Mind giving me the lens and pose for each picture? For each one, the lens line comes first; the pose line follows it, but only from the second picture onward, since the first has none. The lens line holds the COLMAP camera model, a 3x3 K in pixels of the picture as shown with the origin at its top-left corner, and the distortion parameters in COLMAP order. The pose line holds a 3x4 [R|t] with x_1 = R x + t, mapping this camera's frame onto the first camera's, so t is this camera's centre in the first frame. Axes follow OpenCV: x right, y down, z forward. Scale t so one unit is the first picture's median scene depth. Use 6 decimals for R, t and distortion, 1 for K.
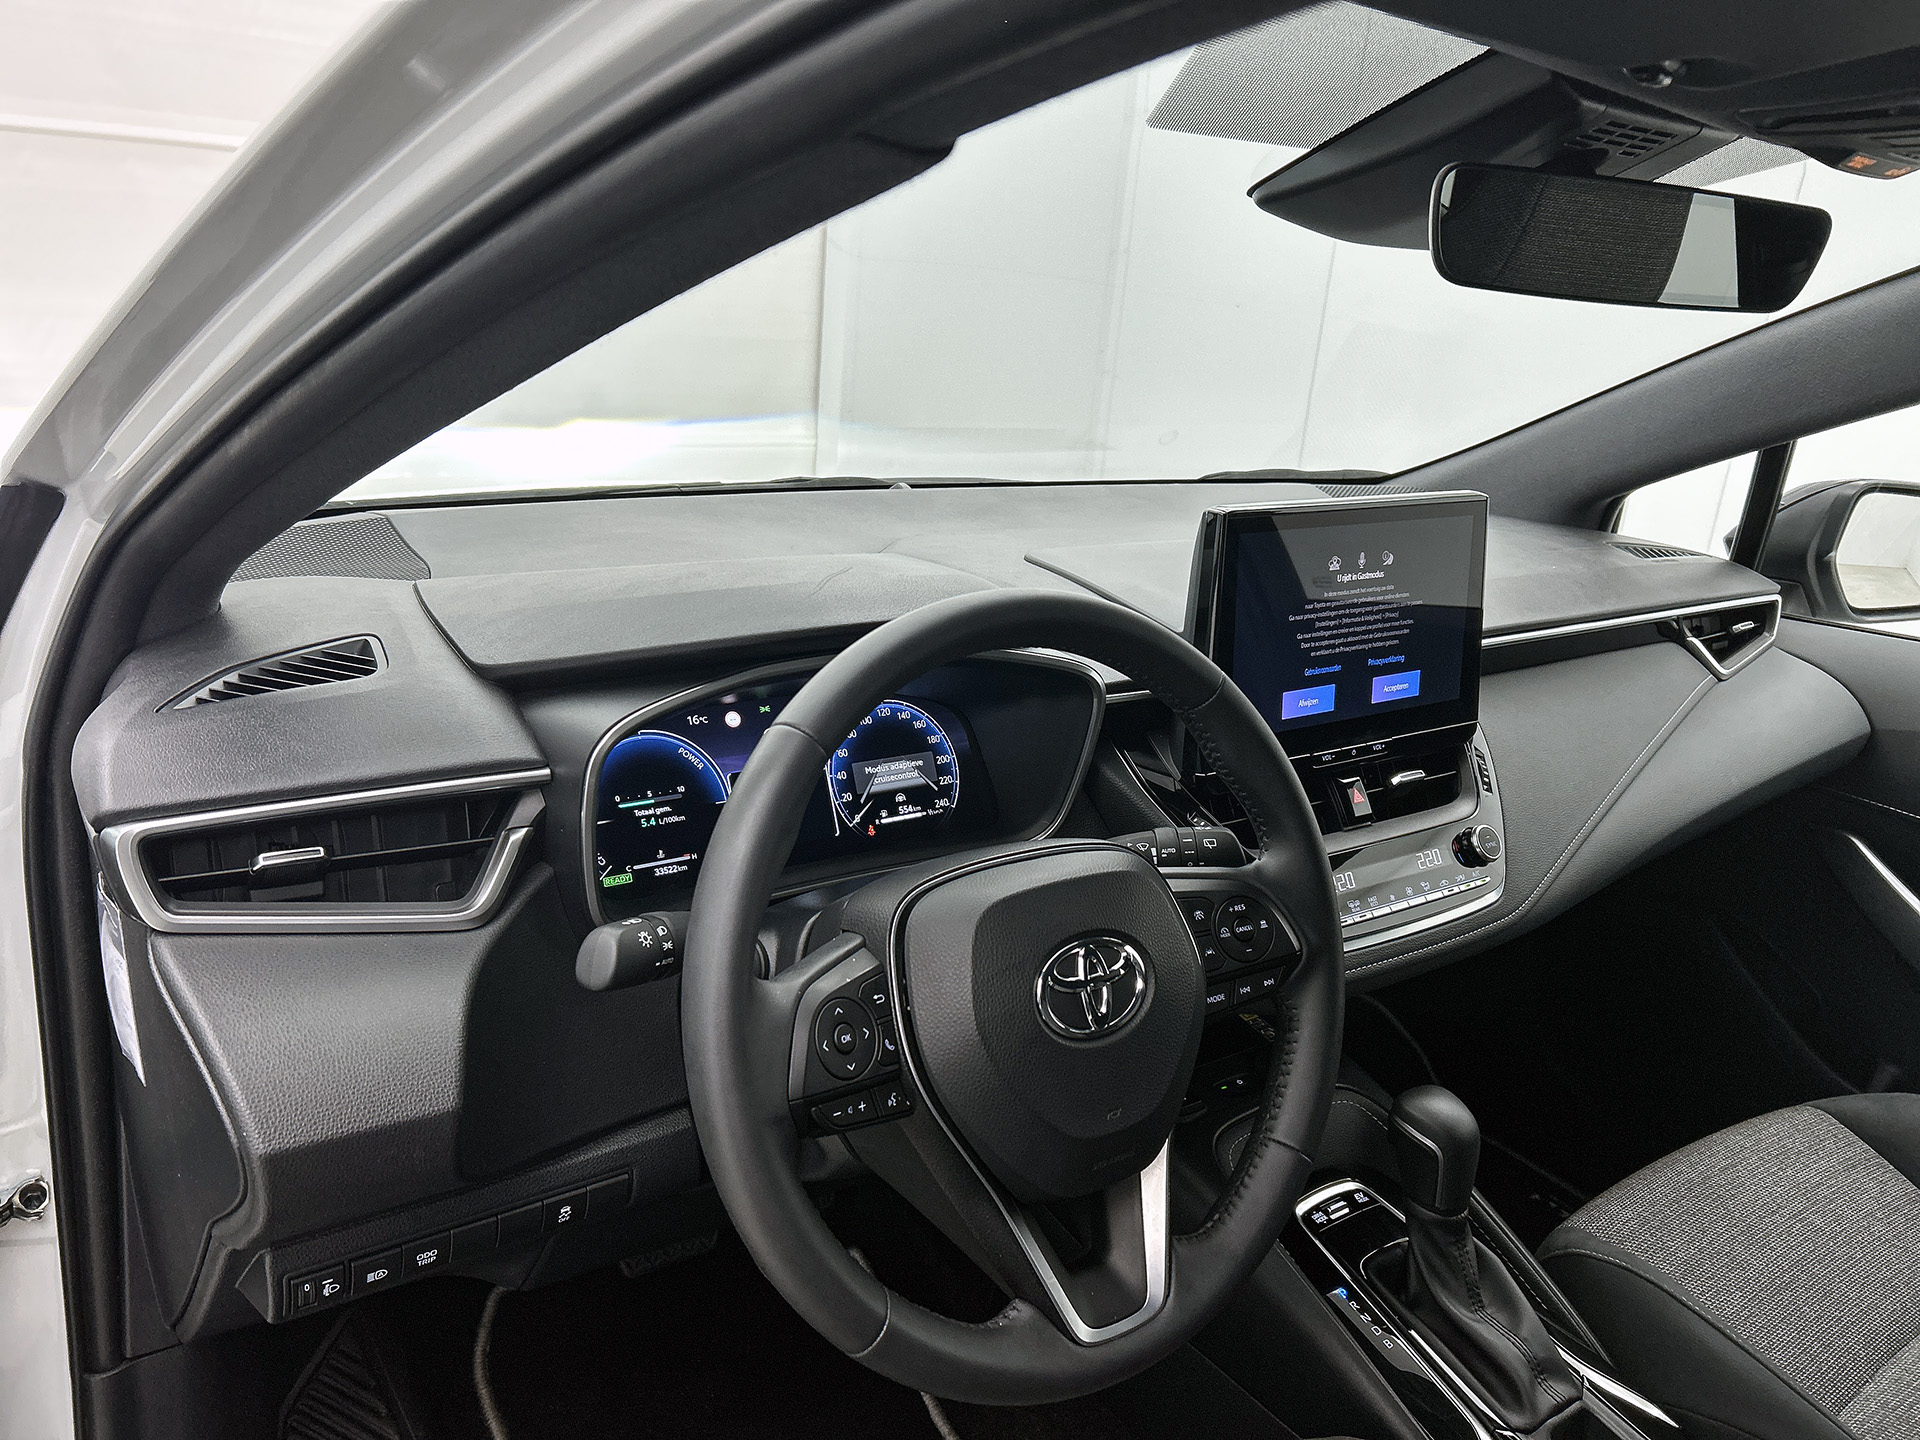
lens RADIAL K [[1462.4, 0, 948.4], [0, 1462.4, 722.2], [0, 0, 1]] dist [0.046601, -0.036614]
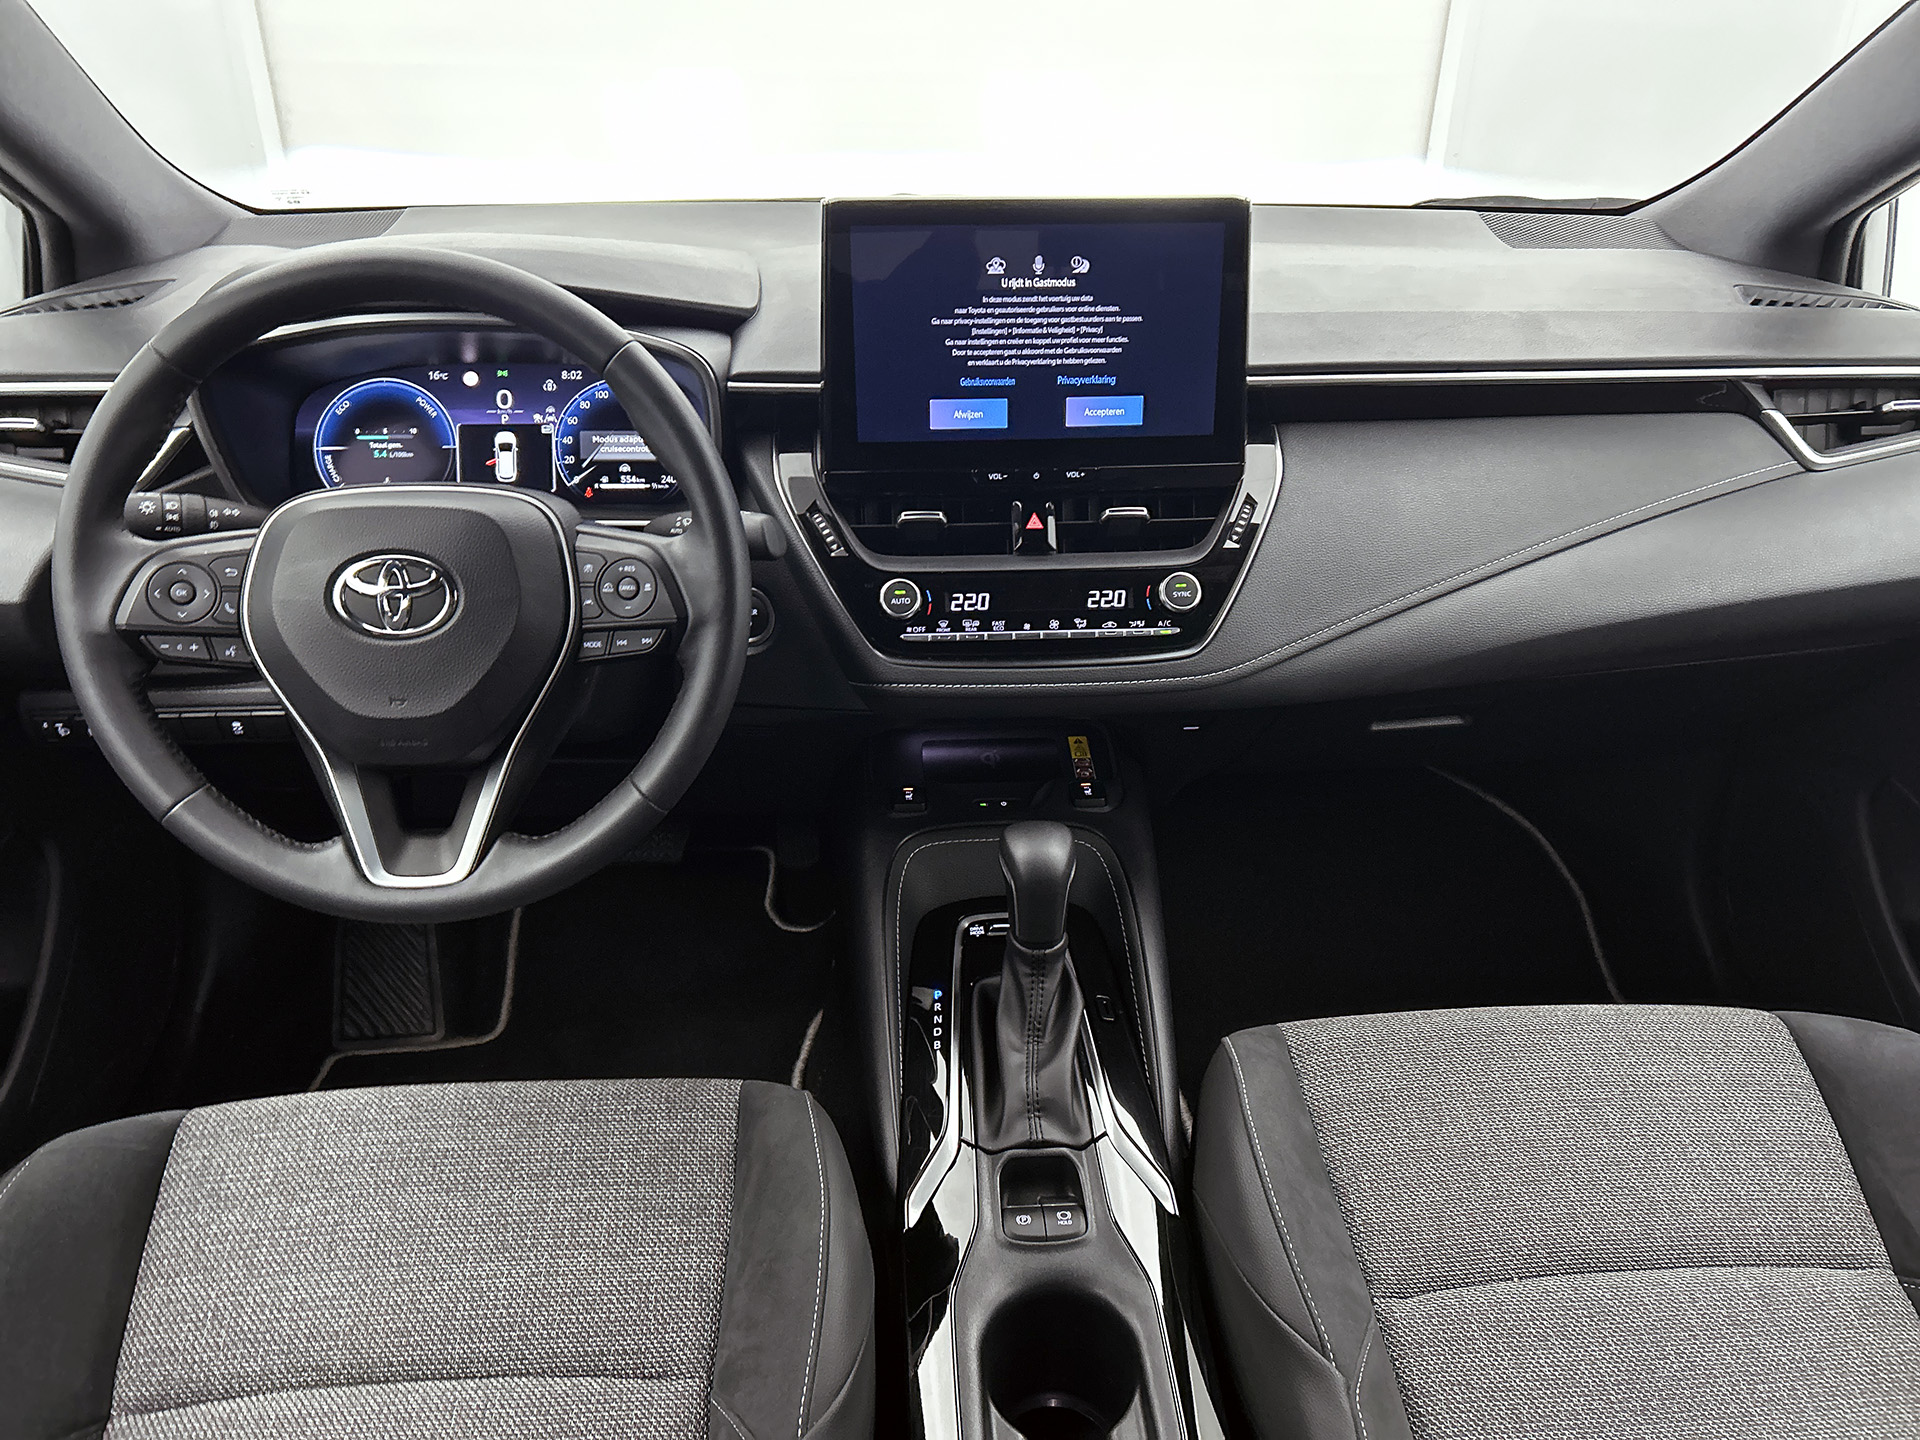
lens RADIAL K [[1440.9, 0, 938.5], [0, 1440.9, 694.6], [0, 0, 1]] dist [0.073451, -0.081702]
pose [[0.854406, 0.174708, -0.489355, 0.736181], [-0.107983, 0.980920, 0.161667, 0.016143], [0.508262, -0.085287, 0.856969, 0.152394]]
